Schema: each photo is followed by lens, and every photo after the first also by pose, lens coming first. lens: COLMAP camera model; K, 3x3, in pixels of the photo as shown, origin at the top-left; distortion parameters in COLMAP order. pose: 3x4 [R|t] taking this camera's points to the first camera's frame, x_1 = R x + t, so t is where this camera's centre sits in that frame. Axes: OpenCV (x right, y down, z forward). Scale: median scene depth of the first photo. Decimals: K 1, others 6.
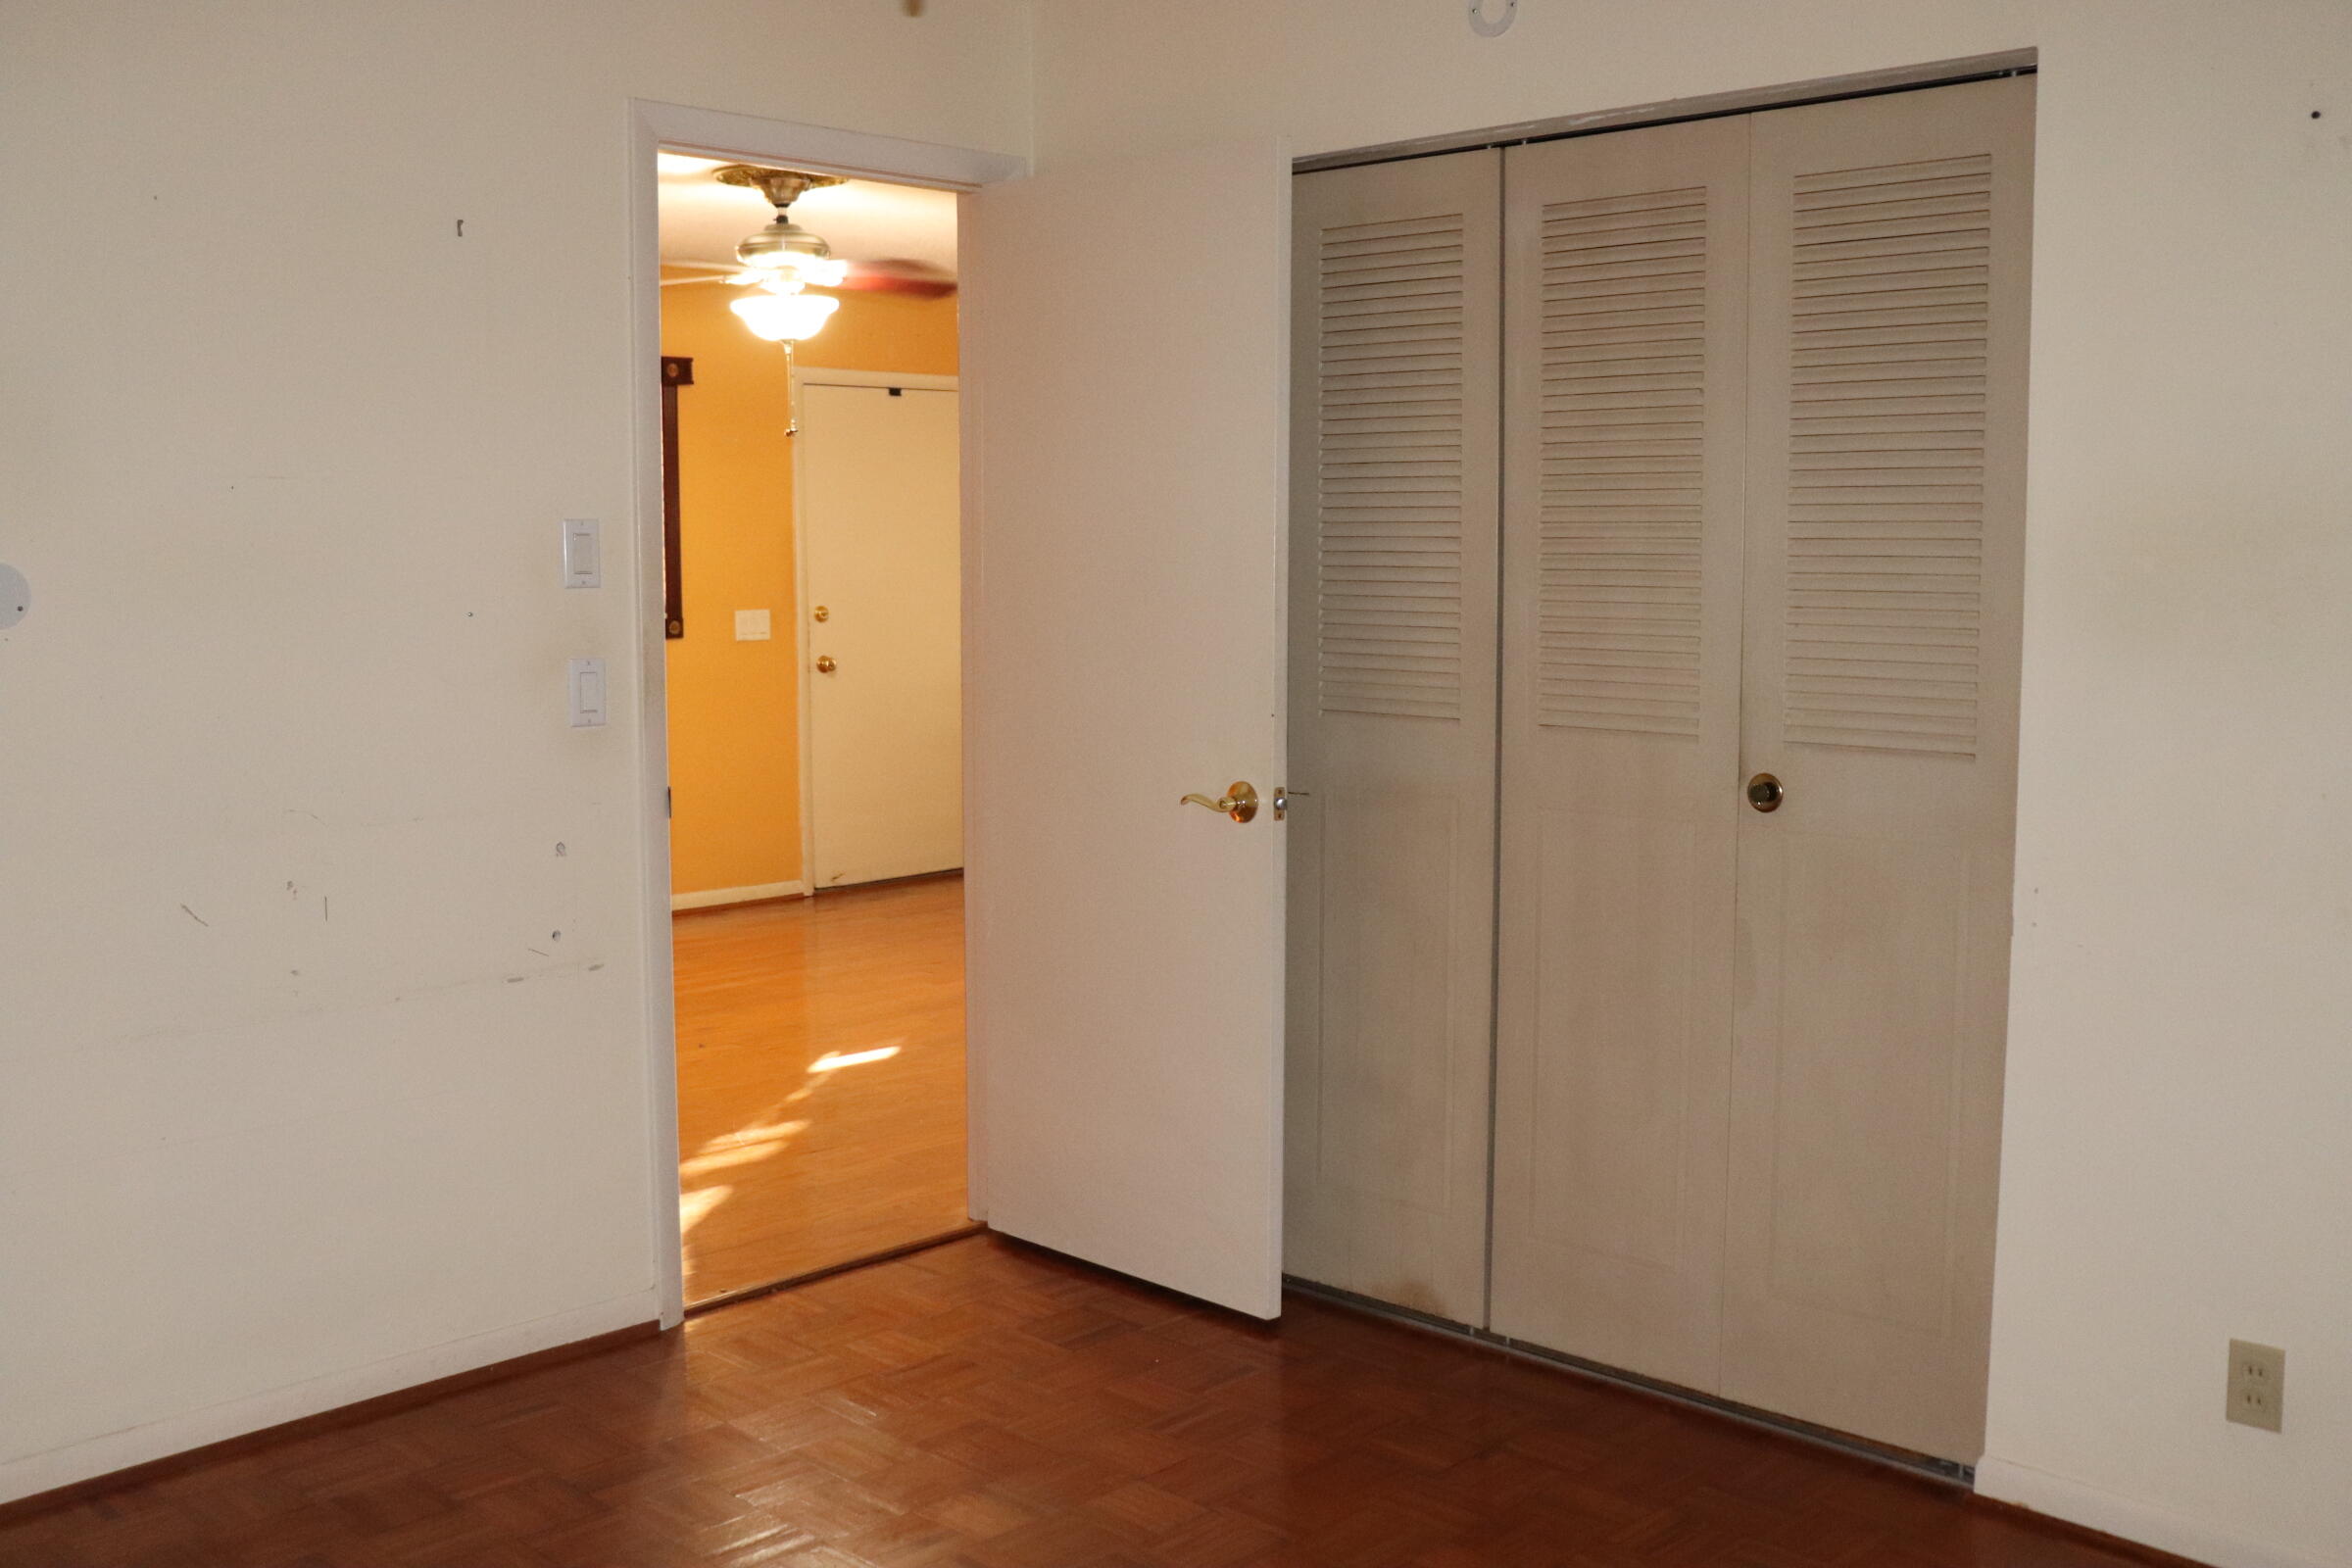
lens RADIAL K [[2194.7, 0, 1176.0], [0, 2194.7, 784.0], [0, 0, 1]] dist [-0.056768, 0.000611]
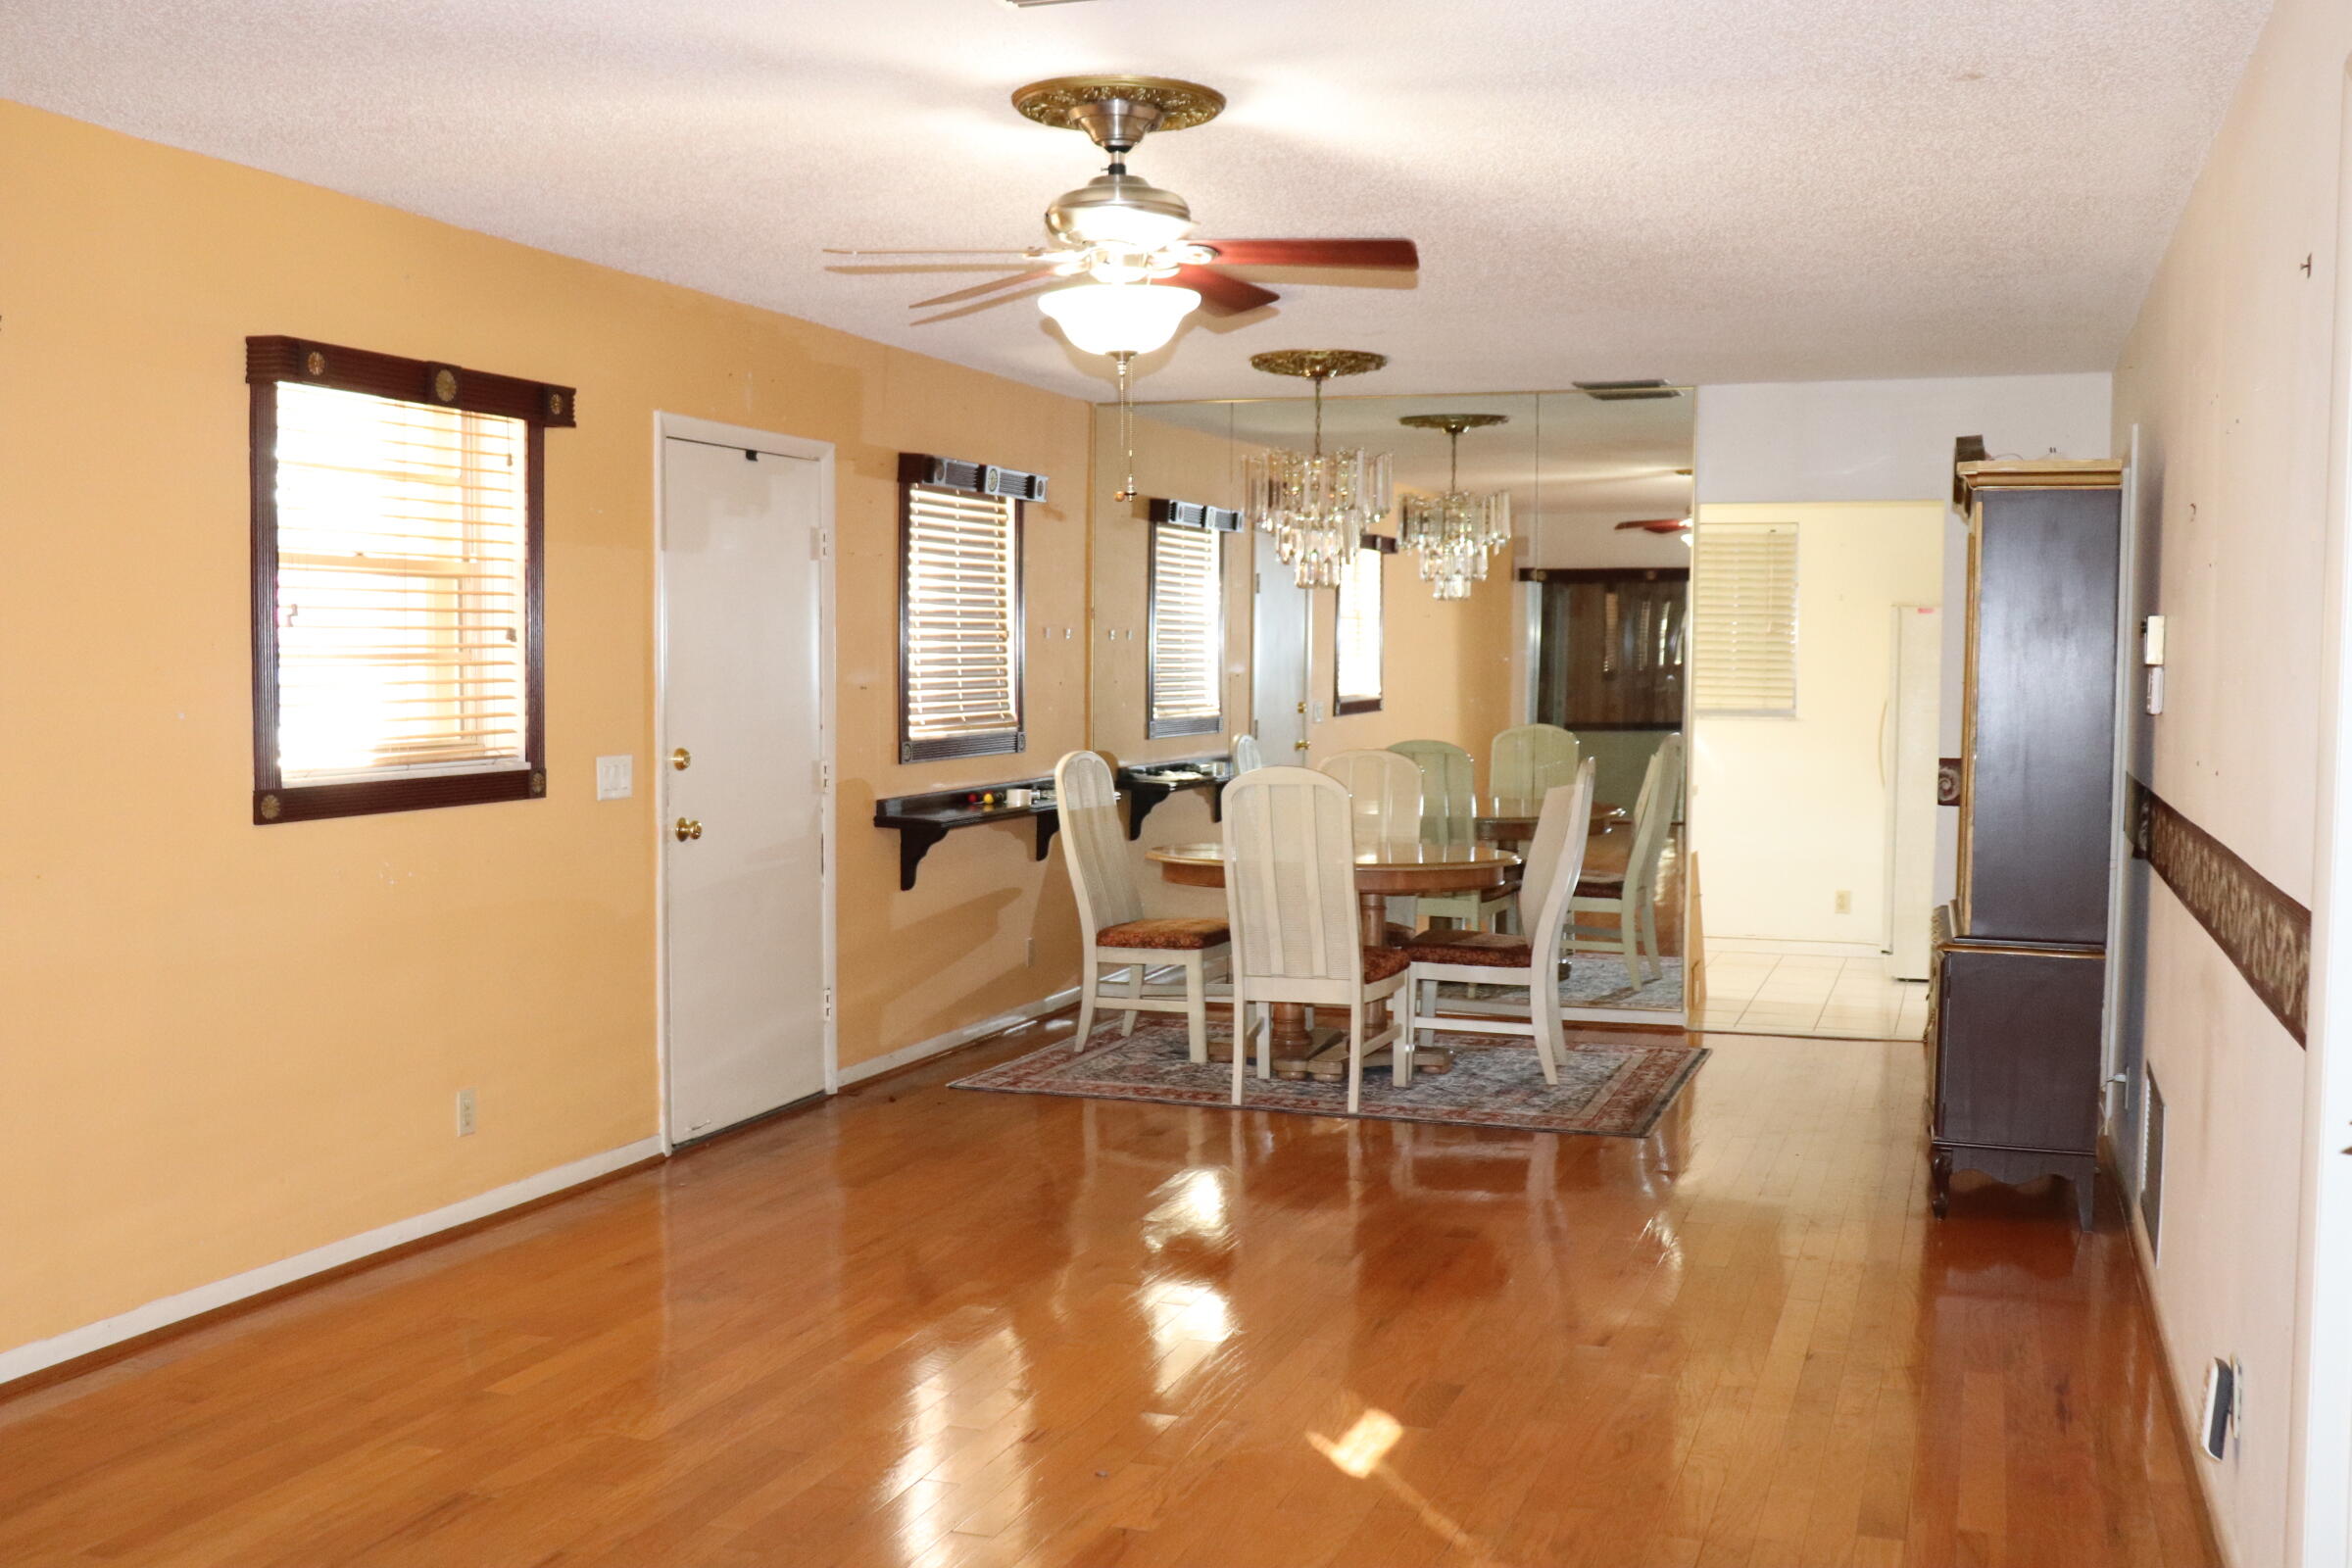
lens RADIAL K [[2194.7, 0, 1176.0], [0, 2194.7, 784.0], [0, 0, 1]] dist [-0.056768, 0.000611]
pose [[0.918178, -0.015011, 0.395884, -0.296651], [0.035538, 0.998374, -0.044568, -0.032146], [-0.394572, 0.054990, 0.917218, 0.283973]]
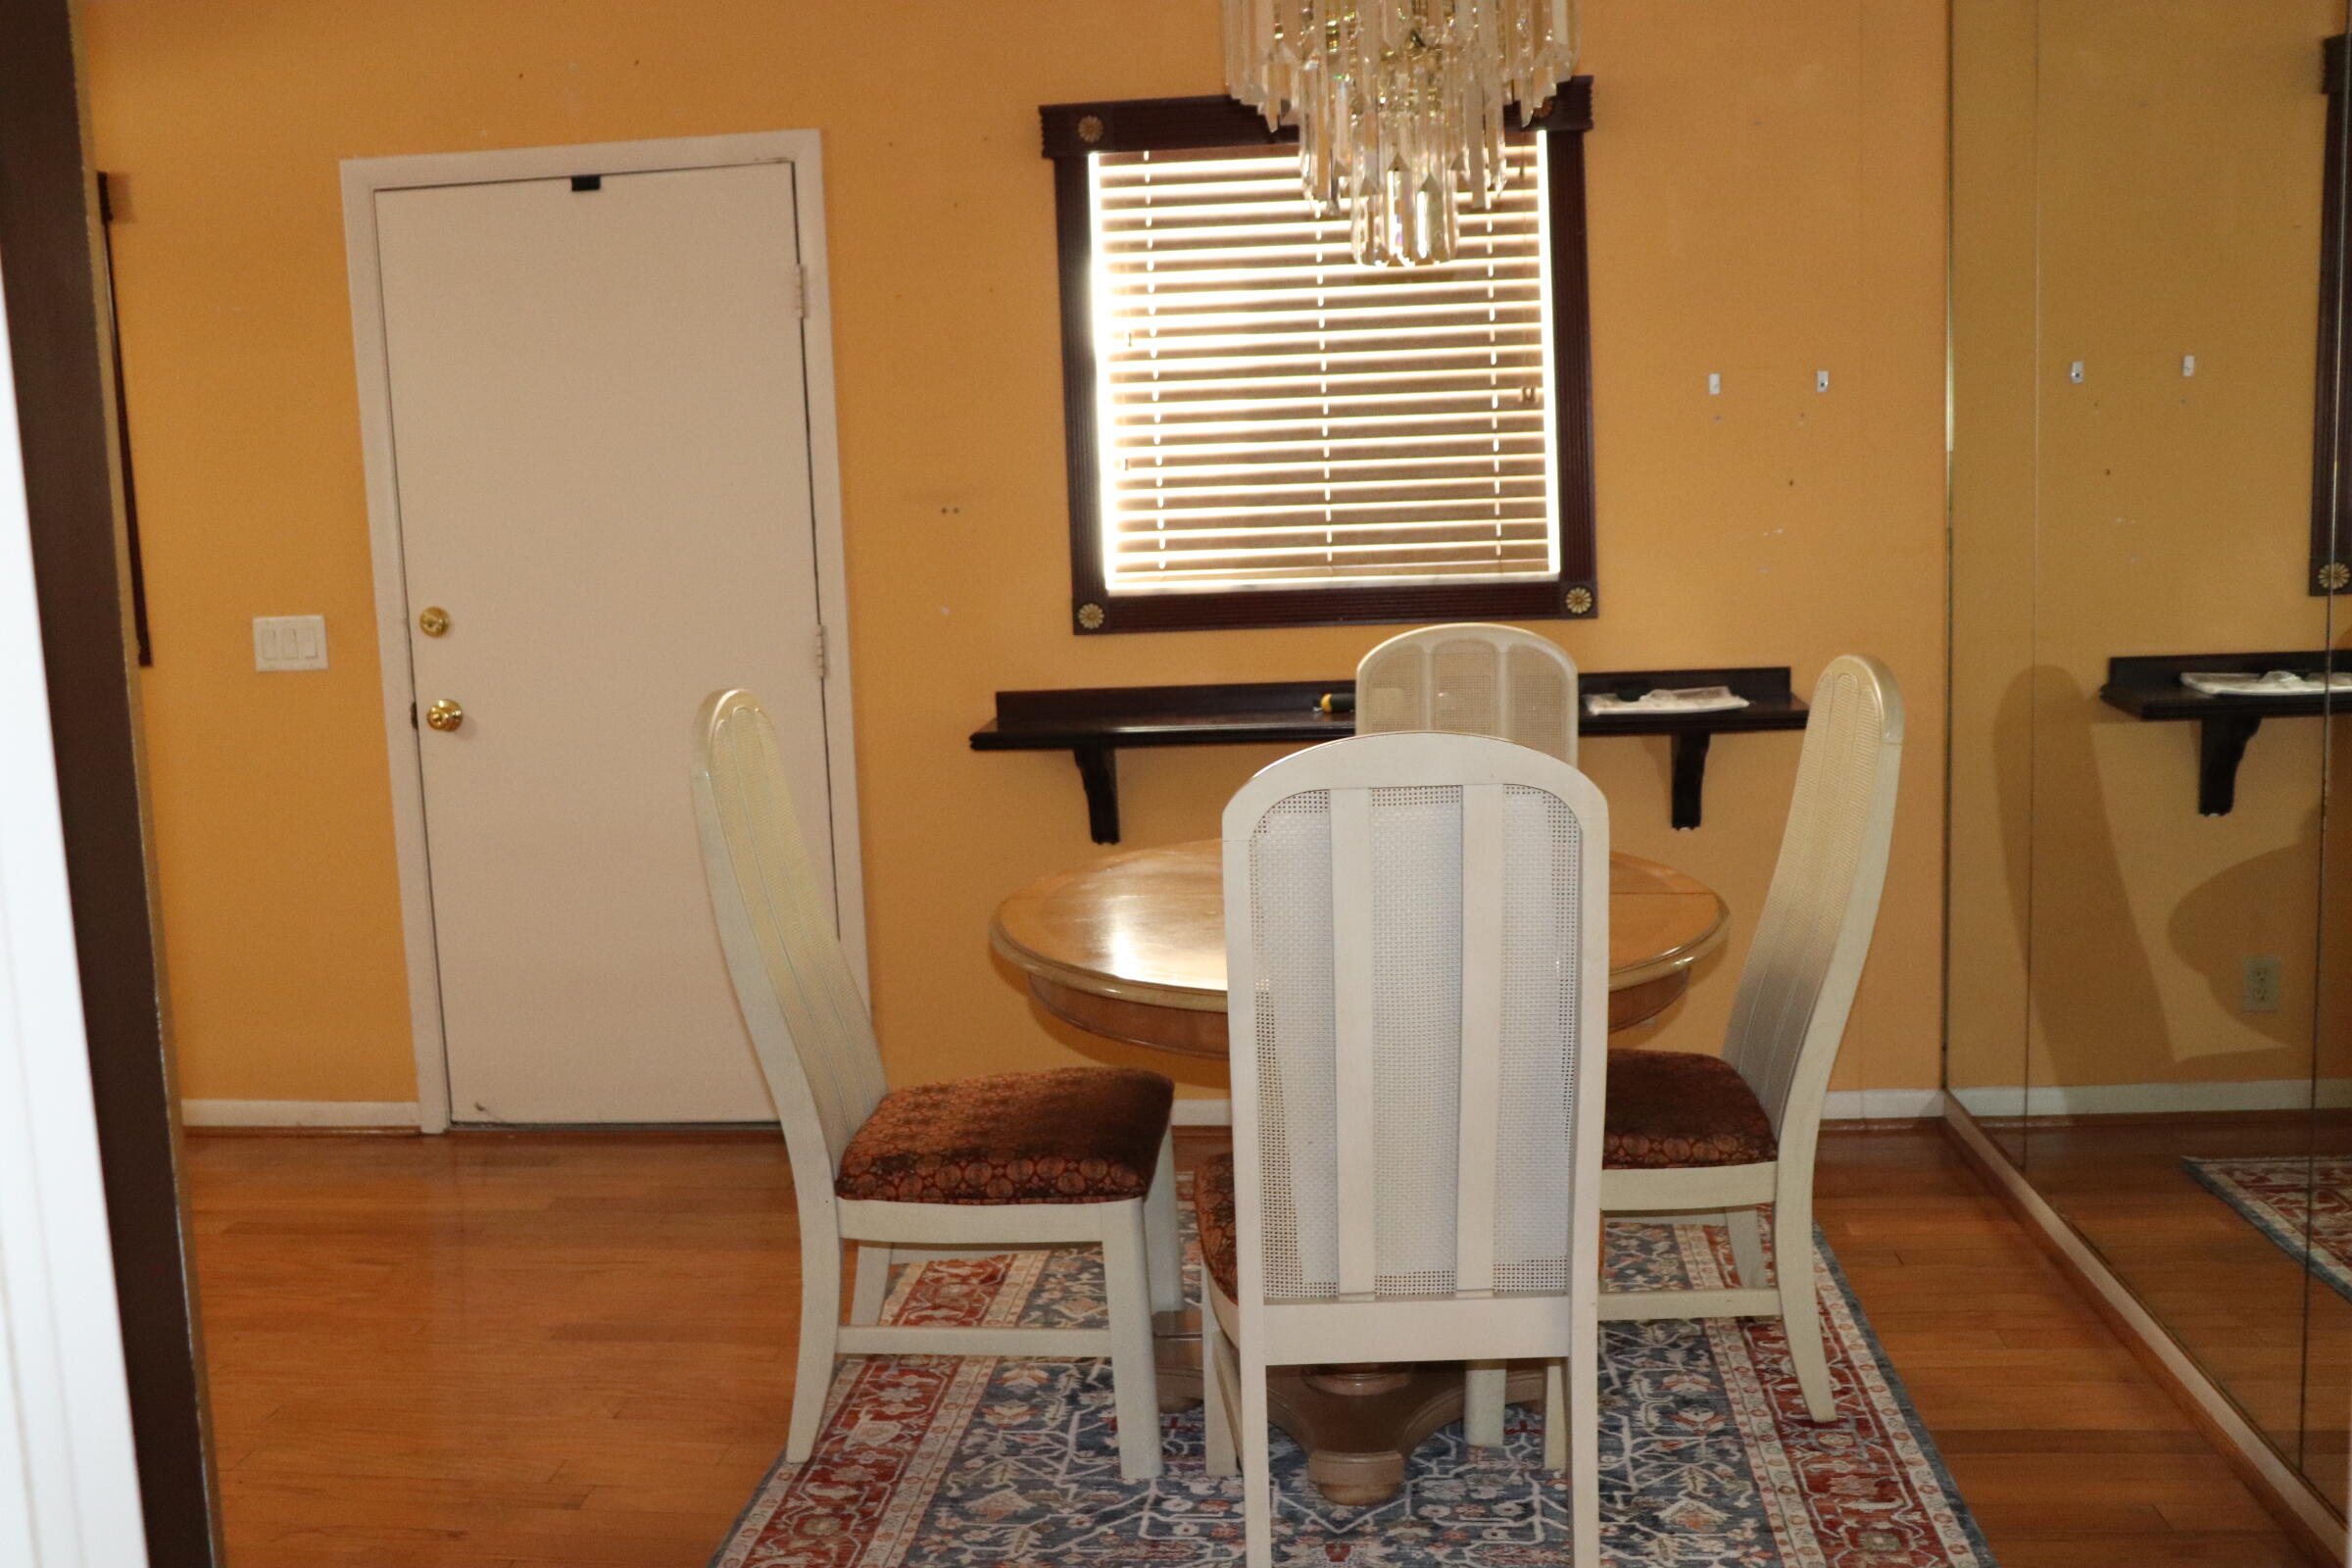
lens RADIAL K [[2194.7, 0, 1176.0], [0, 2194.7, 784.0], [0, 0, 1]] dist [-0.056768, 0.000611]
pose [[0.589469, 0.078012, -0.804015, 0.378137], [-0.050340, 0.996939, 0.059824, -0.079168], [0.806221, 0.005210, 0.591591, 0.831959]]
